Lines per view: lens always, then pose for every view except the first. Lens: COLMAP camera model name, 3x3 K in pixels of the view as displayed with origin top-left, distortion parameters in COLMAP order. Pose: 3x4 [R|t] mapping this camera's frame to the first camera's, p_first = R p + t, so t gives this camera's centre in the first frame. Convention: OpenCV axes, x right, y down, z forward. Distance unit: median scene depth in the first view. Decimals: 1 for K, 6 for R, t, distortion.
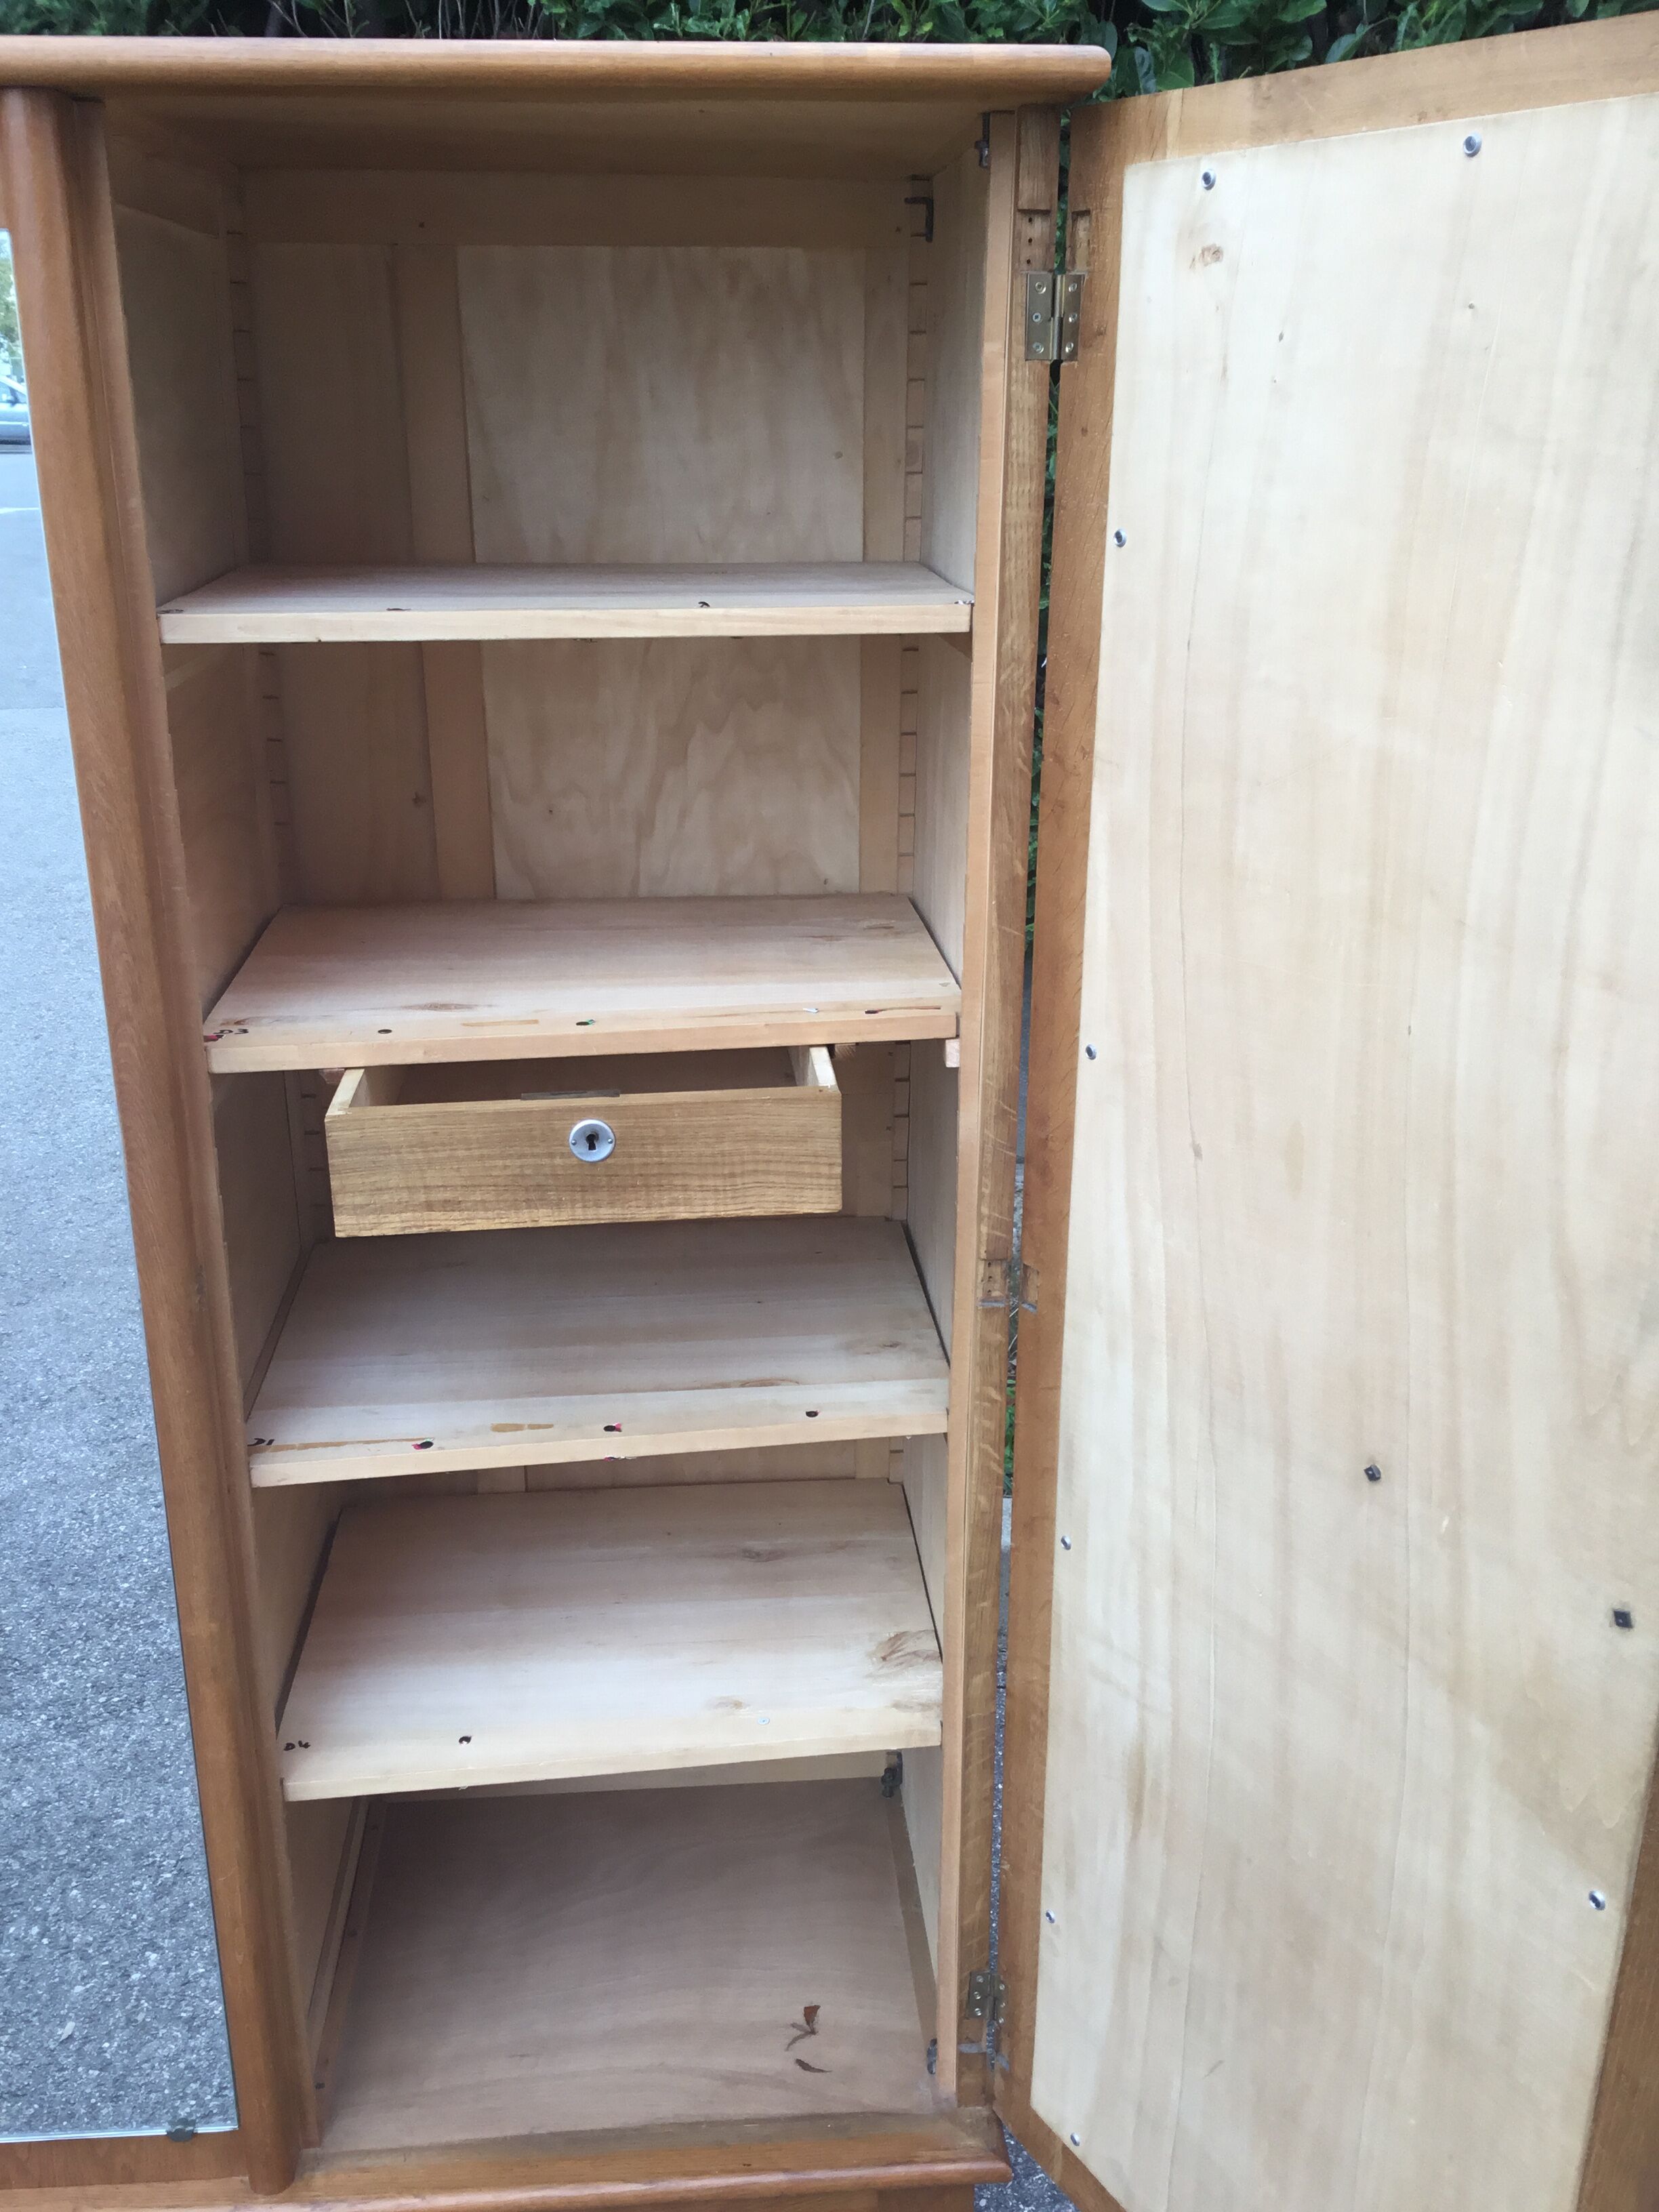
lens RADIAL K [[2003.5, 0, 827.7], [0, 2003.5, 1105.4], [0, 0, 1]] dist [0.026822, 0.000000]
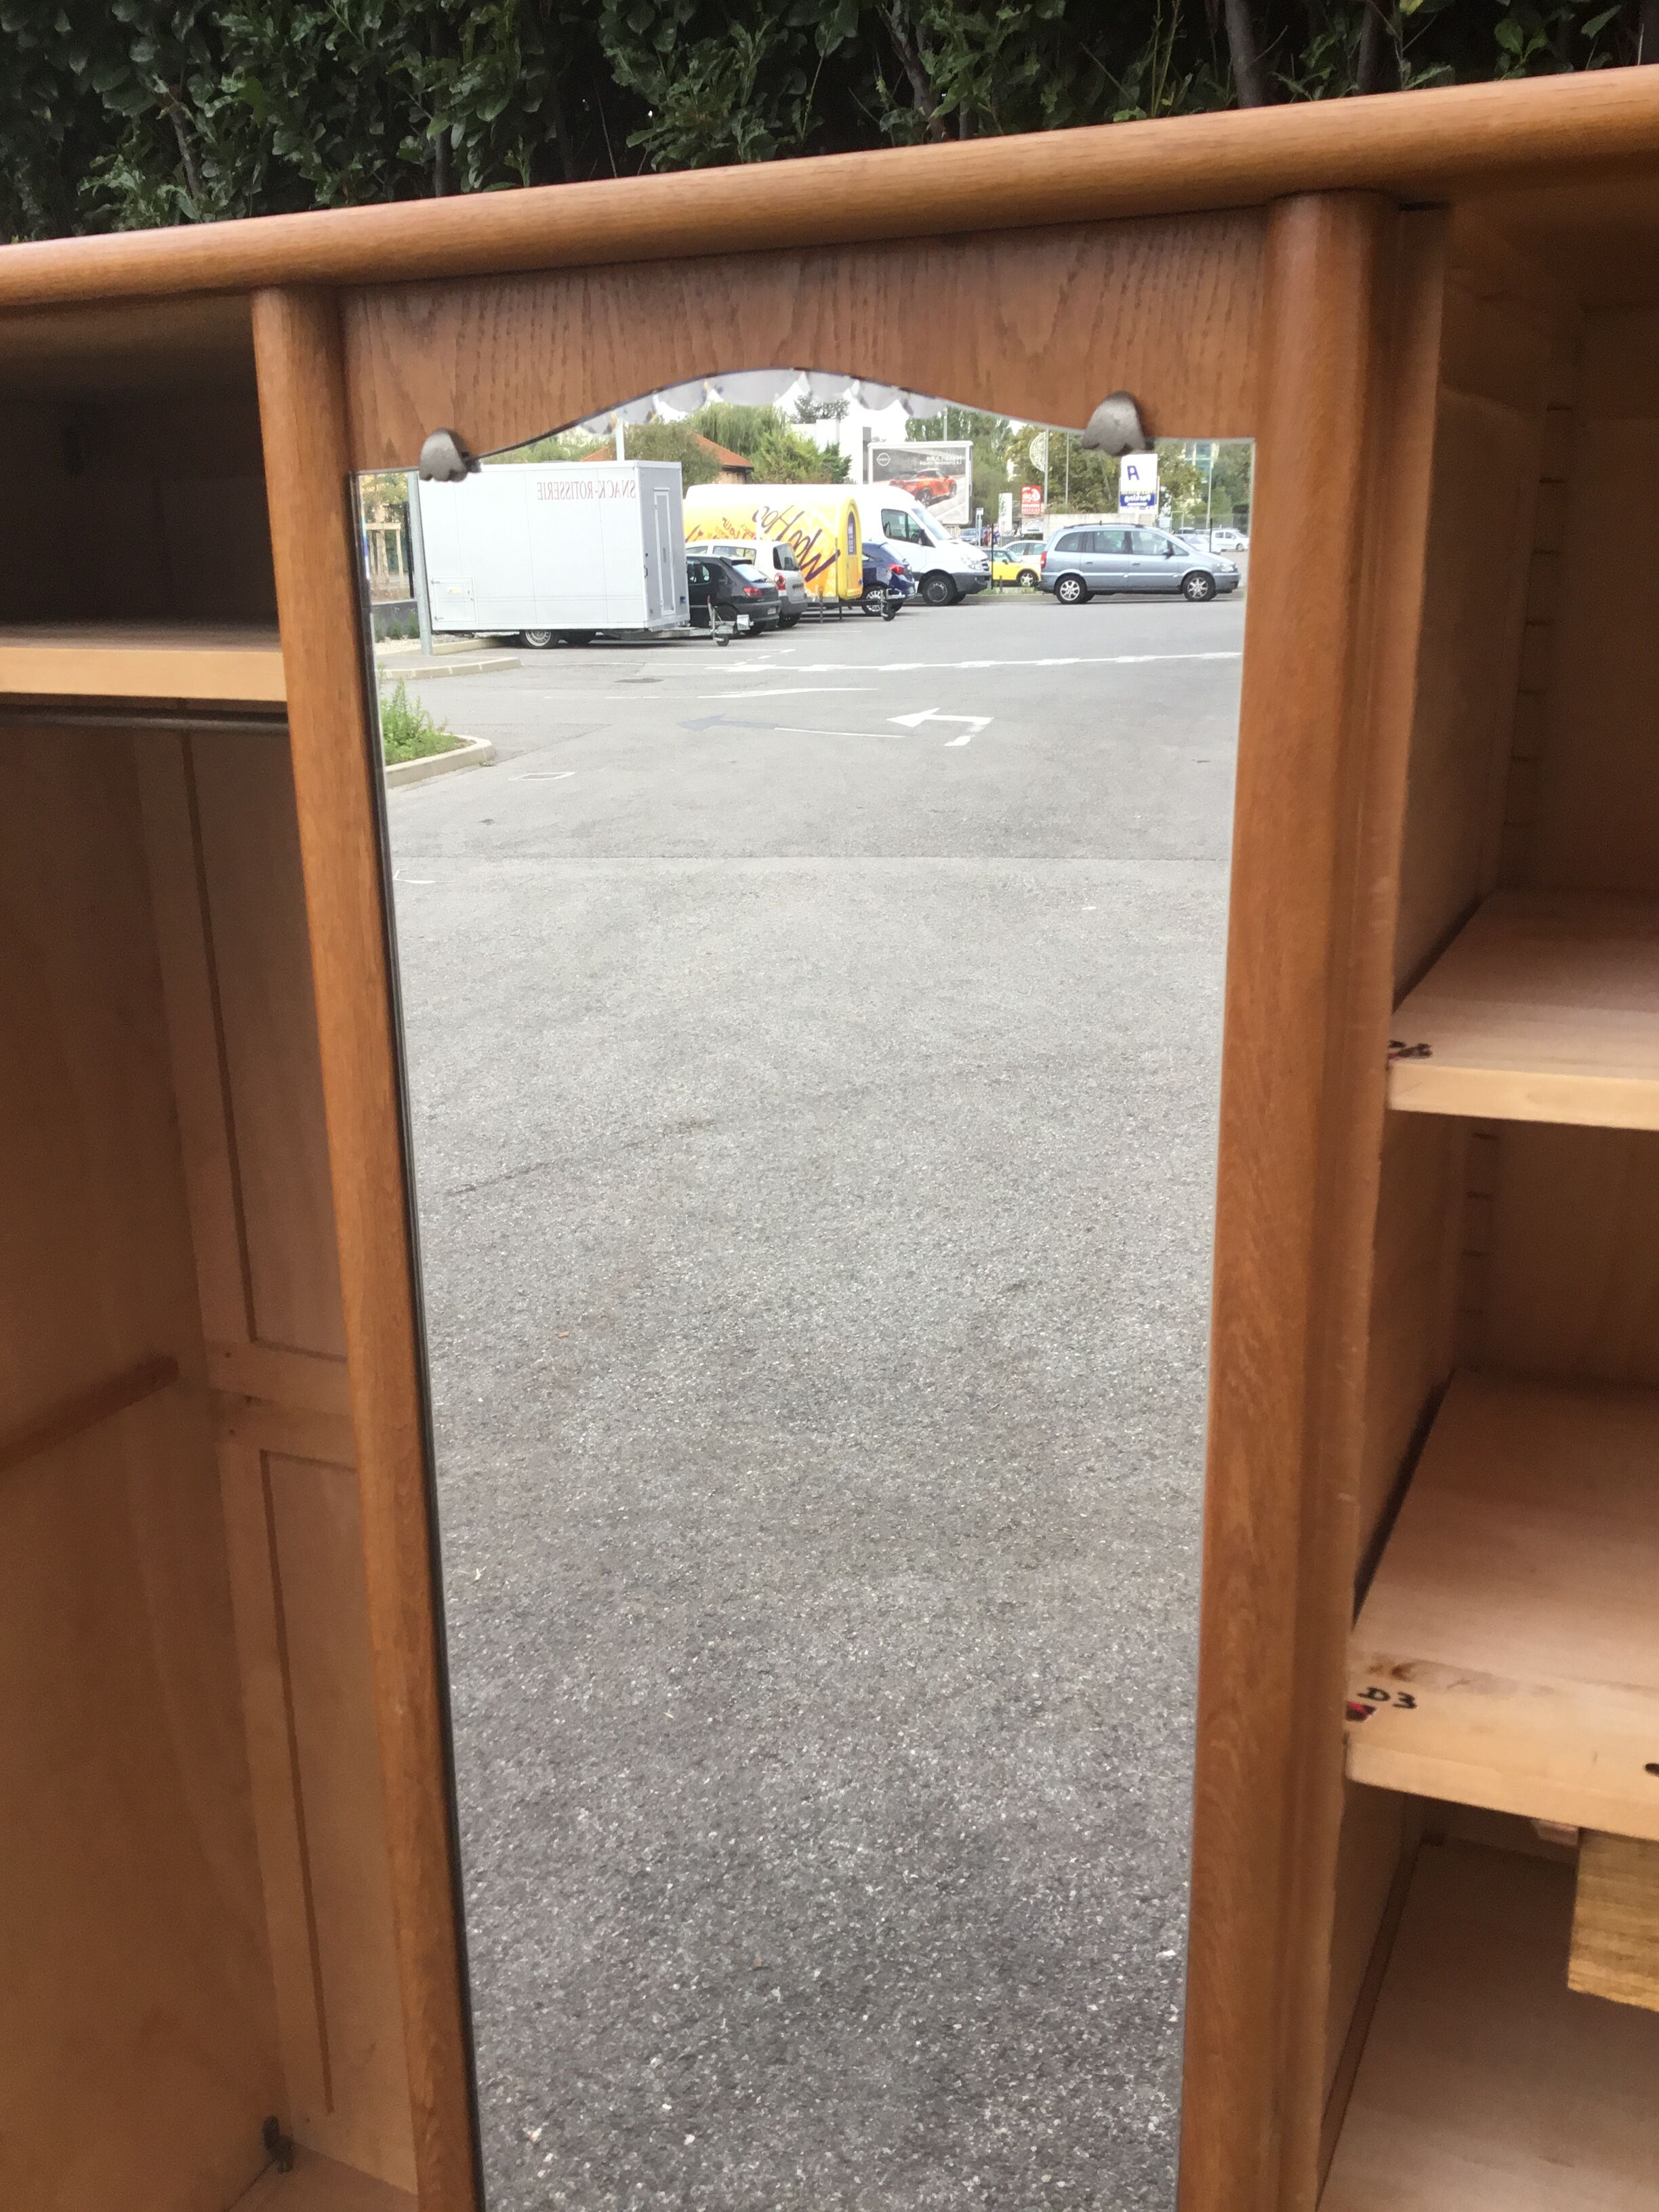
lens RADIAL K [[2003.5, 0, 810.2], [0, 2003.5, 1092.6], [0, 0, 1]] dist [0.026822, 0.000000]
pose [[0.862985, 0.116741, -0.491557, -0.141746], [-0.150819, 0.988103, -0.030113, -0.142916], [0.482193, 0.100123, 0.870325, 0.308800]]
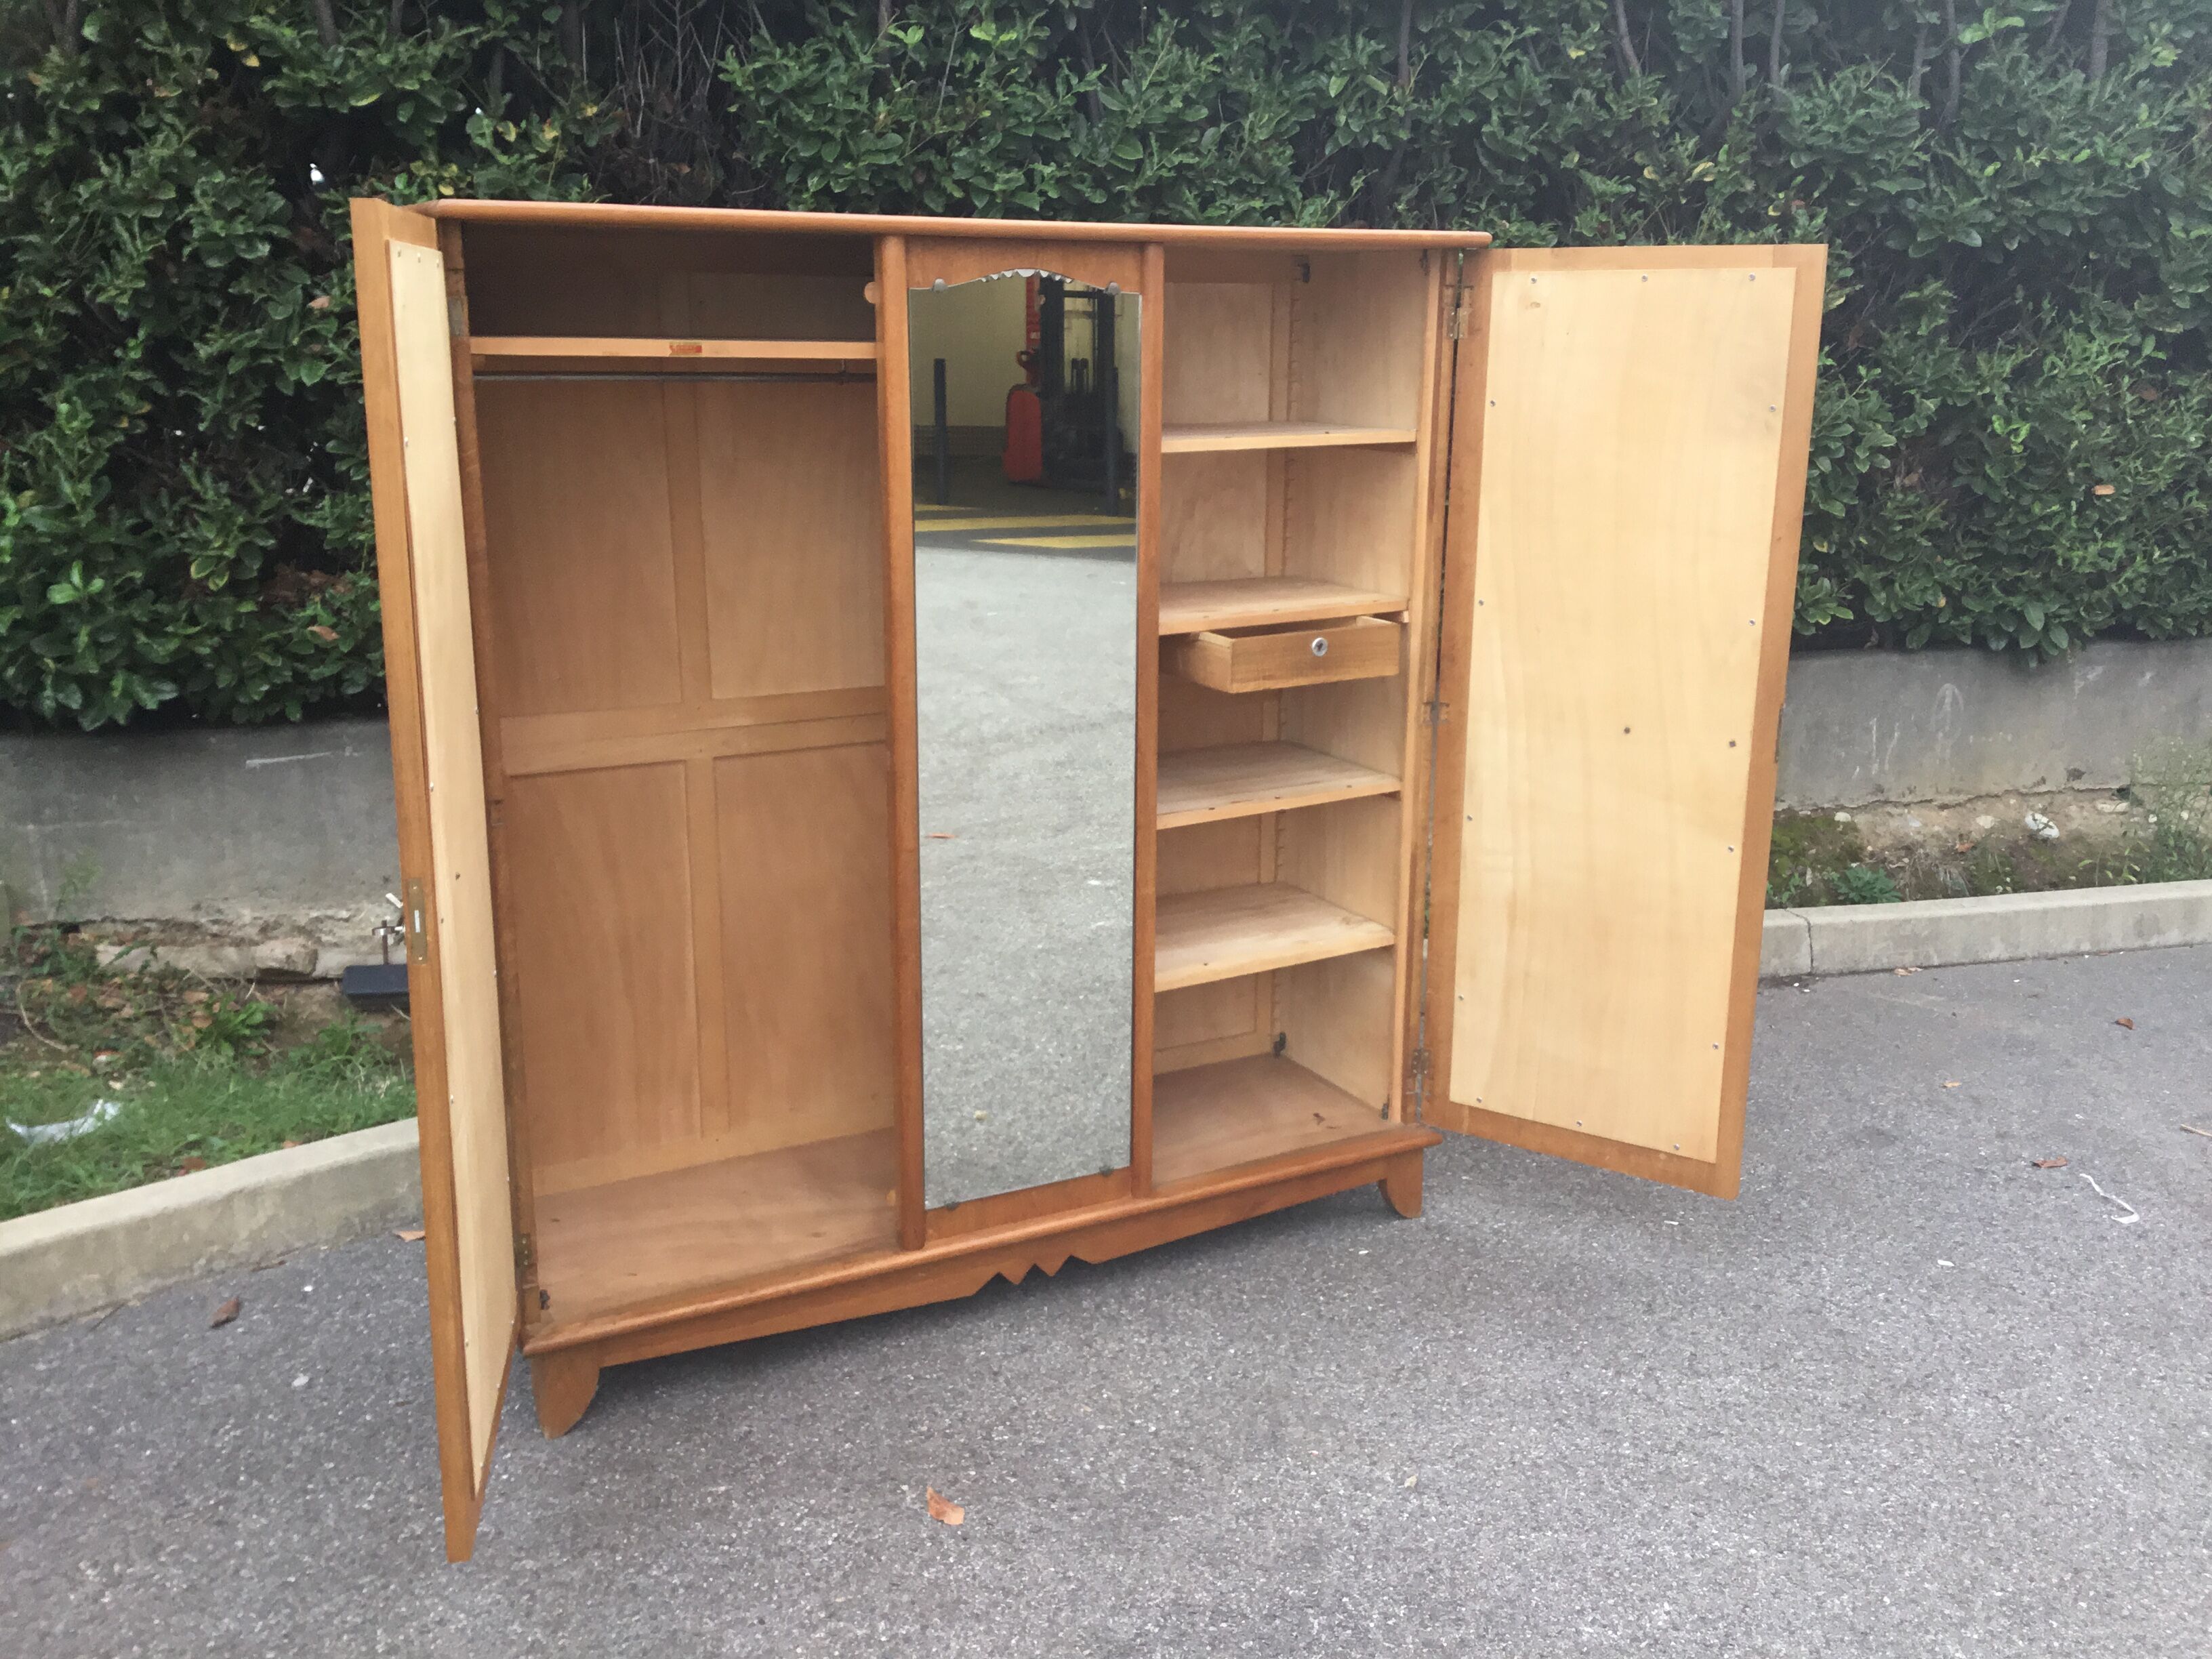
lens RADIAL K [[2003.5, 0, 1108.6], [0, 2003.5, 851.3], [0, 0, 1]] dist [0.026822, 0.000000]
pose [[0.914648, -0.102398, 0.391068, -1.086006], [0.131569, 0.990122, -0.048464, 0.283540], [-0.382242, 0.095779, 0.919085, -0.921650]]
